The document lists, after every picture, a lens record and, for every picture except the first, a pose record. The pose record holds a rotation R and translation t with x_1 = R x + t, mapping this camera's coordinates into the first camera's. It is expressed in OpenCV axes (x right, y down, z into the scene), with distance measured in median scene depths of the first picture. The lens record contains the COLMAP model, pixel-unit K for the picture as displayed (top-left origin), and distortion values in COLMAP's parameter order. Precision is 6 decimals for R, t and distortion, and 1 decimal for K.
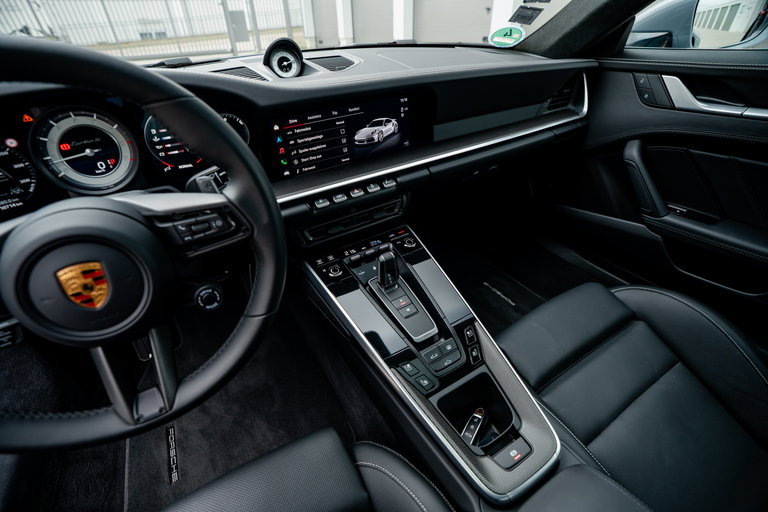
lens RADIAL K [[356.4, 0, 384.0], [0, 356.4, 256.0], [0, 0, 1]] dist [-0.064414, 0.025723]
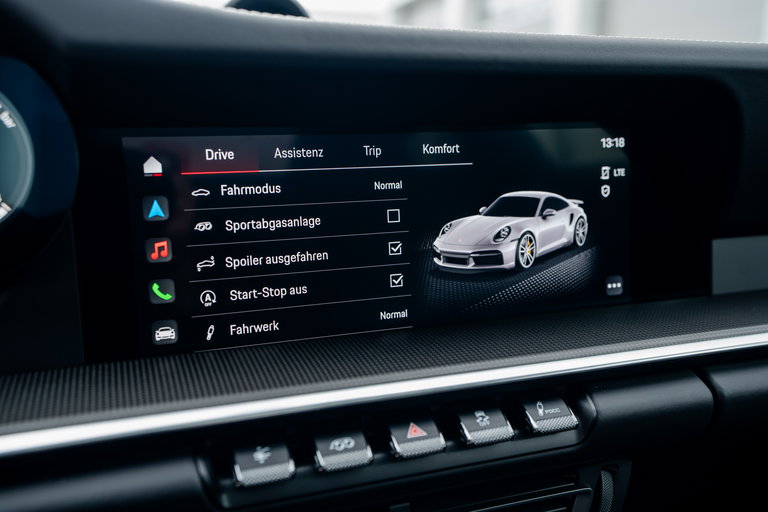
lens RADIAL K [[730.1, 0, 384.0], [0, 730.1, 256.0], [0, 0, 1]] dist [0.092284, 0.022943]
pose [[0.981007, 0.066131, -0.182351, -0.014417], [-0.136720, 0.902602, -0.408187, -0.080537], [0.137597, 0.425365, 0.894501, 0.486480]]
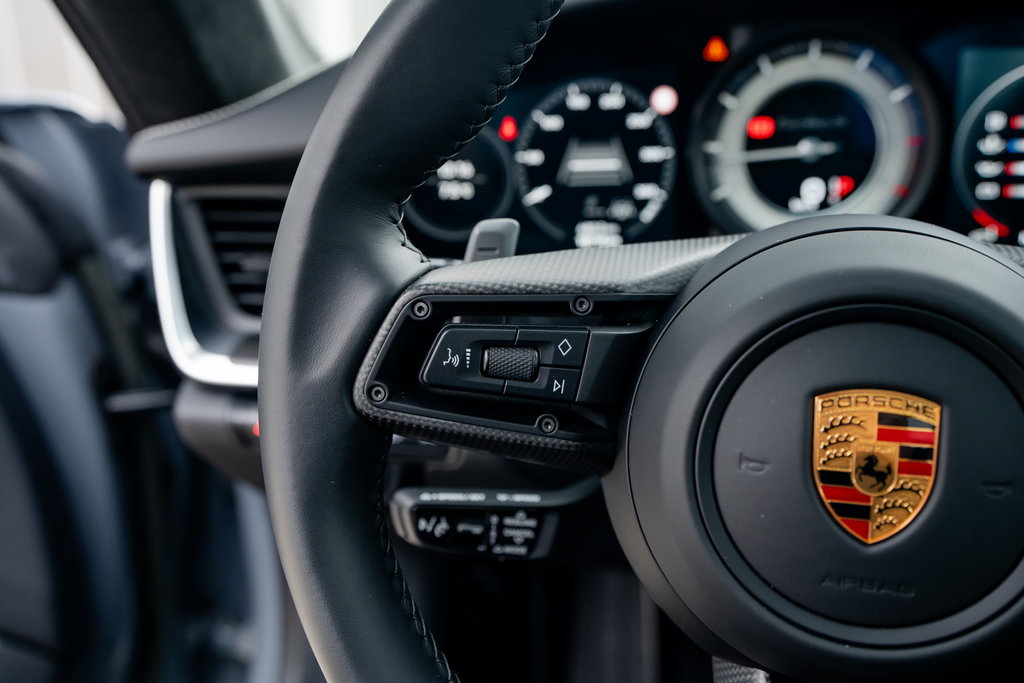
lens RADIAL K [[973.5, 0, 512.0], [0, 973.5, 341.5], [0, 0, 1]] dist [0.092284, 0.022943]
pose [[0.741053, 0.224766, -0.632709, -0.289087], [-0.385642, 0.913861, -0.127035, 0.111351], [0.549655, 0.338139, 0.763899, 0.064736]]
